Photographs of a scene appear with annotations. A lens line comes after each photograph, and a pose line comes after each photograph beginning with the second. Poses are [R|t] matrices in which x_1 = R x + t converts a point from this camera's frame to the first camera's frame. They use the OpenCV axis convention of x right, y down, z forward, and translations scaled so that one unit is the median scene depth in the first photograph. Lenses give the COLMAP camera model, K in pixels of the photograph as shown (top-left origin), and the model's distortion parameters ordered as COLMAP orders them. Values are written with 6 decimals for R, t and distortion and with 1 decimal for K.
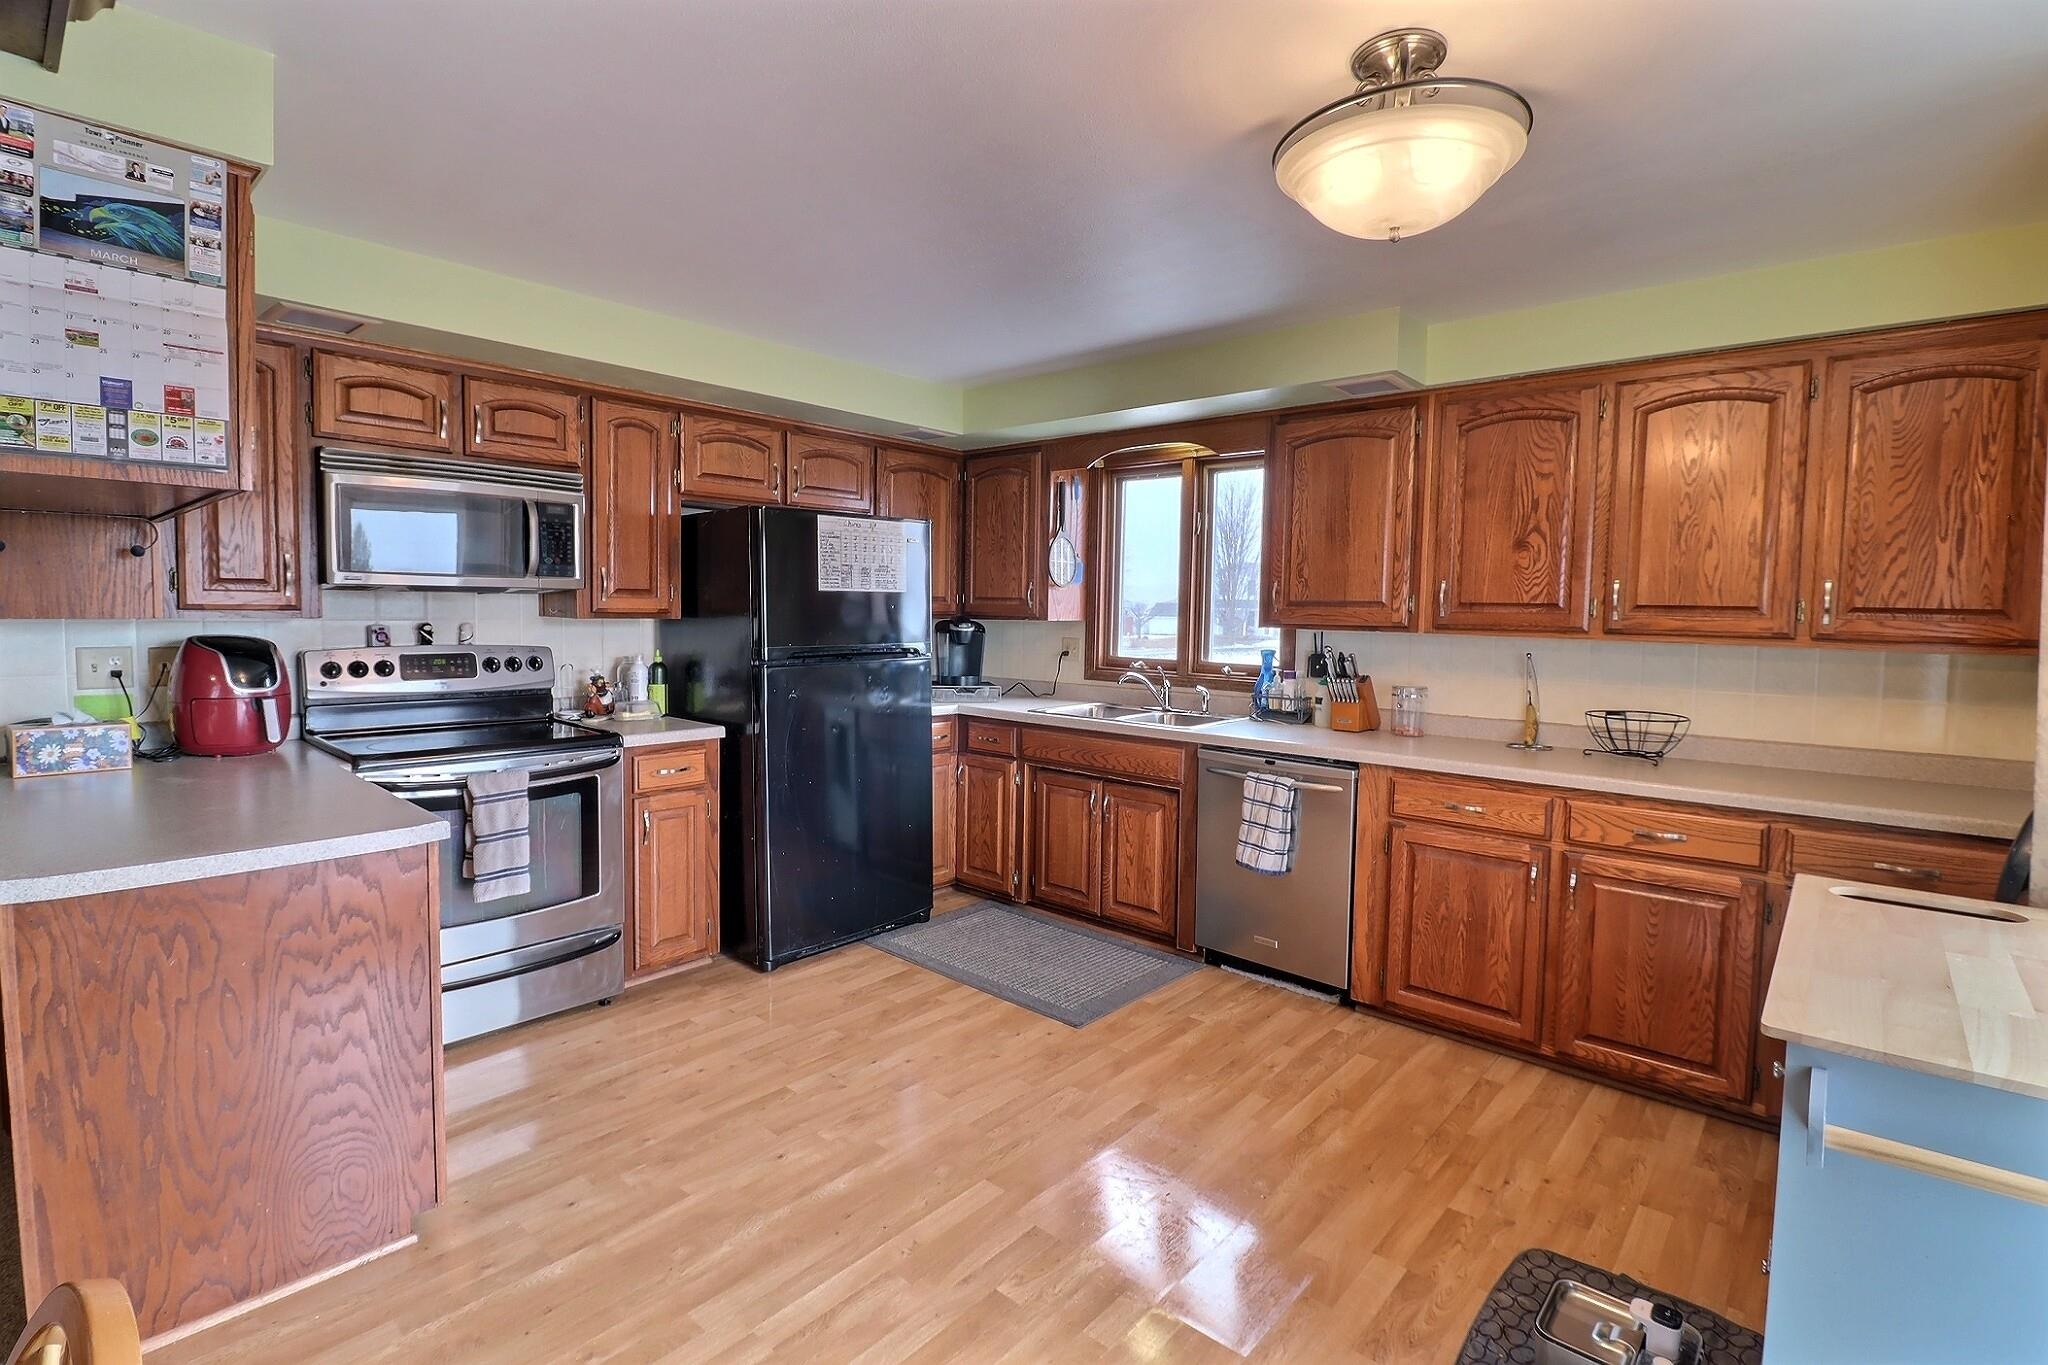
lens RADIAL K [[947.9, 0, 1034.6], [0, 947.9, 655.9], [0, 0, 1]] dist [0.003268, -0.015754]
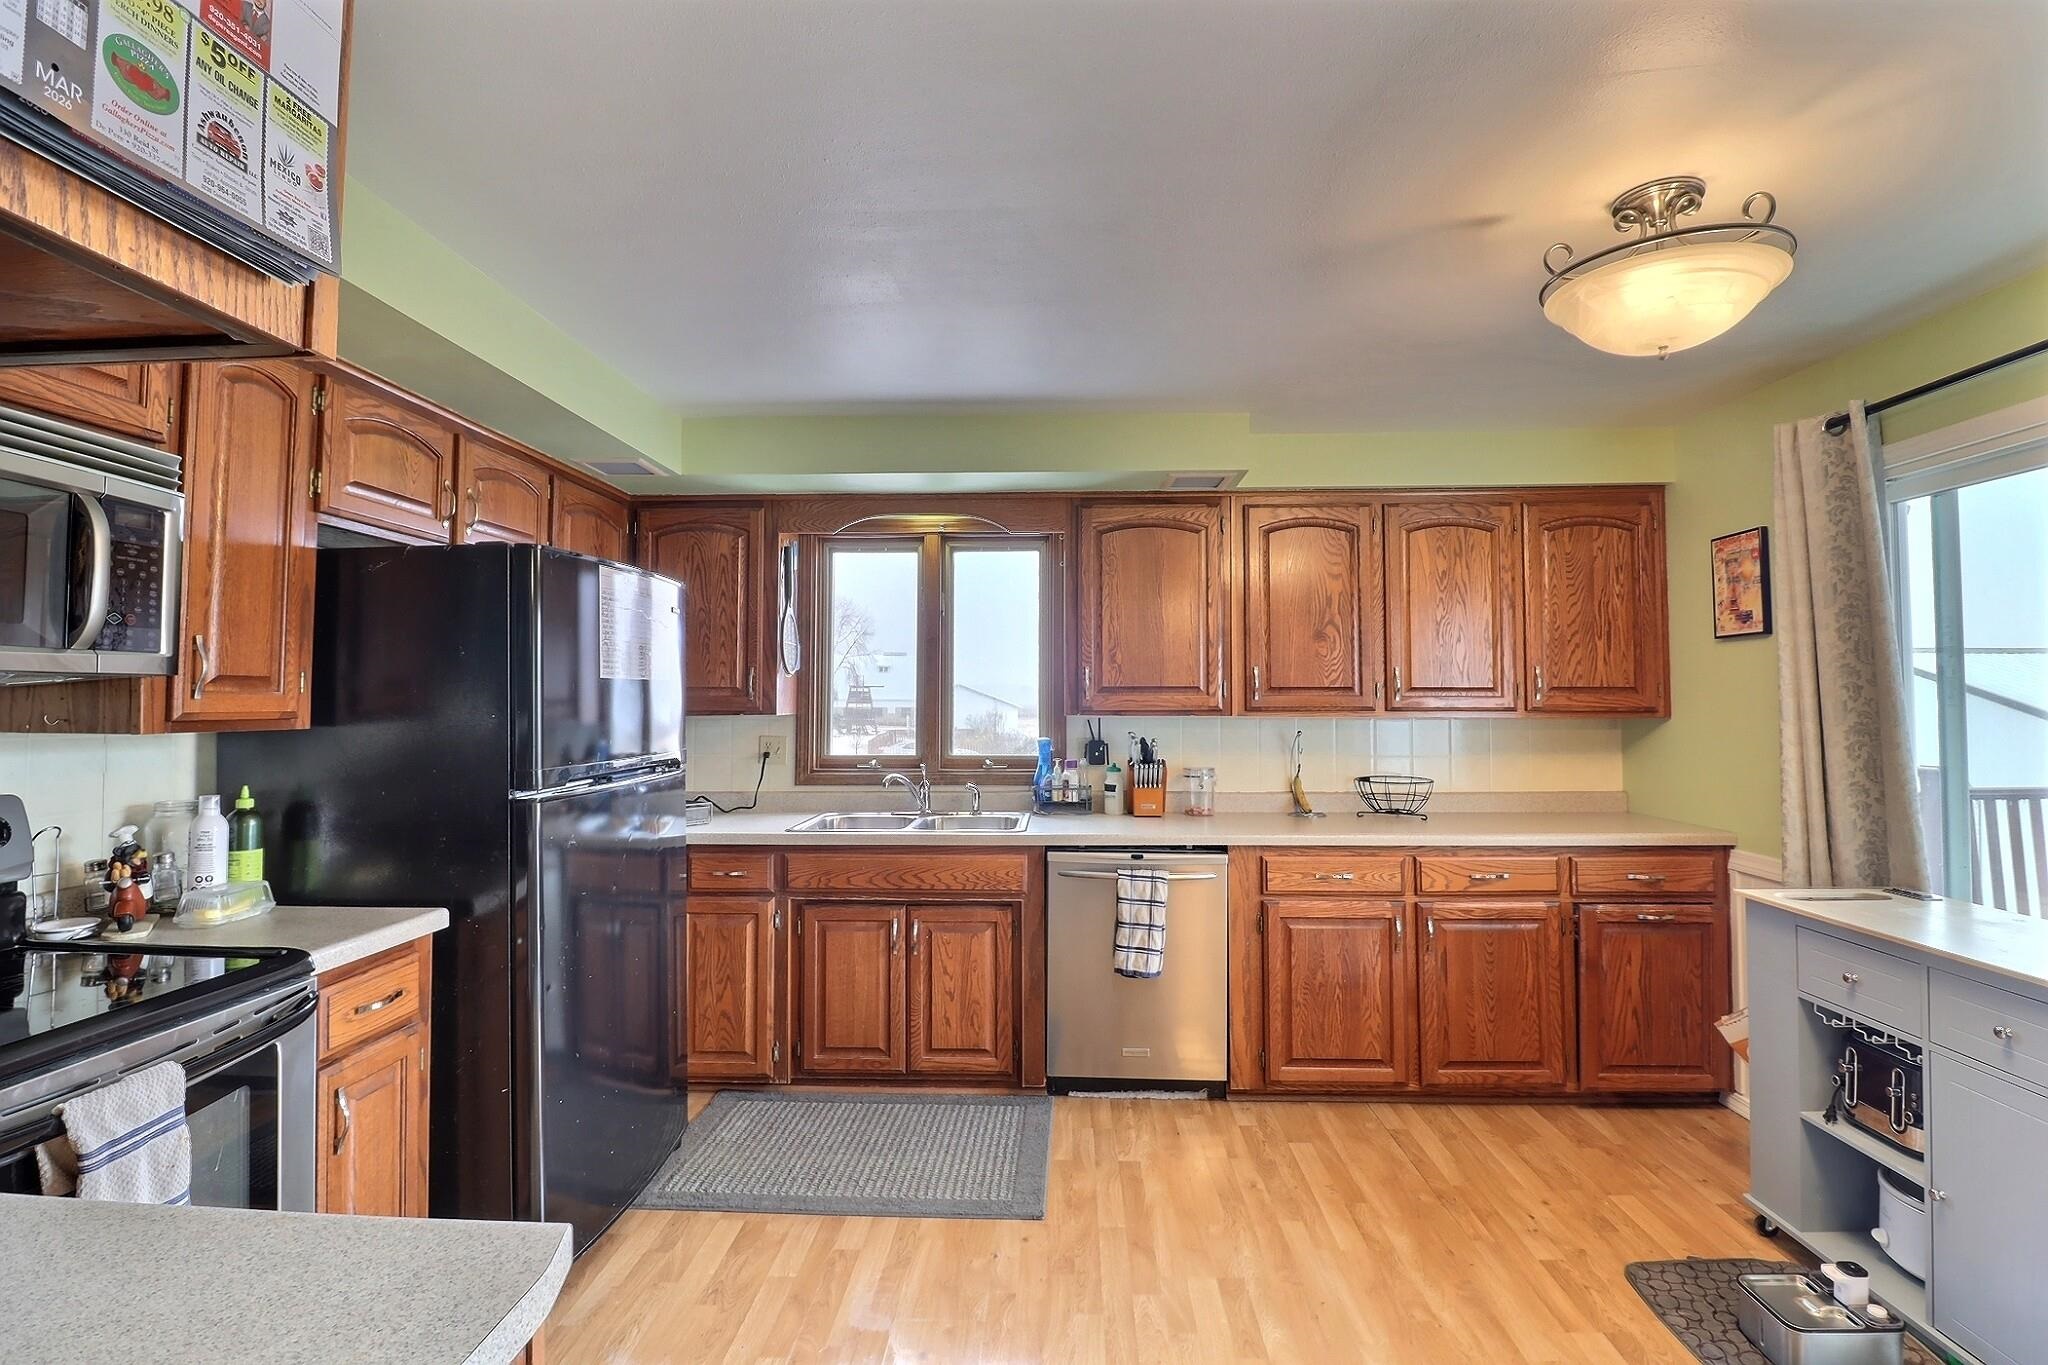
lens RADIAL K [[947.9, 0, 1034.6], [0, 947.9, 655.9], [0, 0, 1]] dist [0.003268, -0.015754]
pose [[0.777018, 0.011375, 0.629375, -0.438455], [0.047301, 0.995955, -0.076397, -0.020812], [-0.627698, 0.089132, 0.773337, 0.317470]]
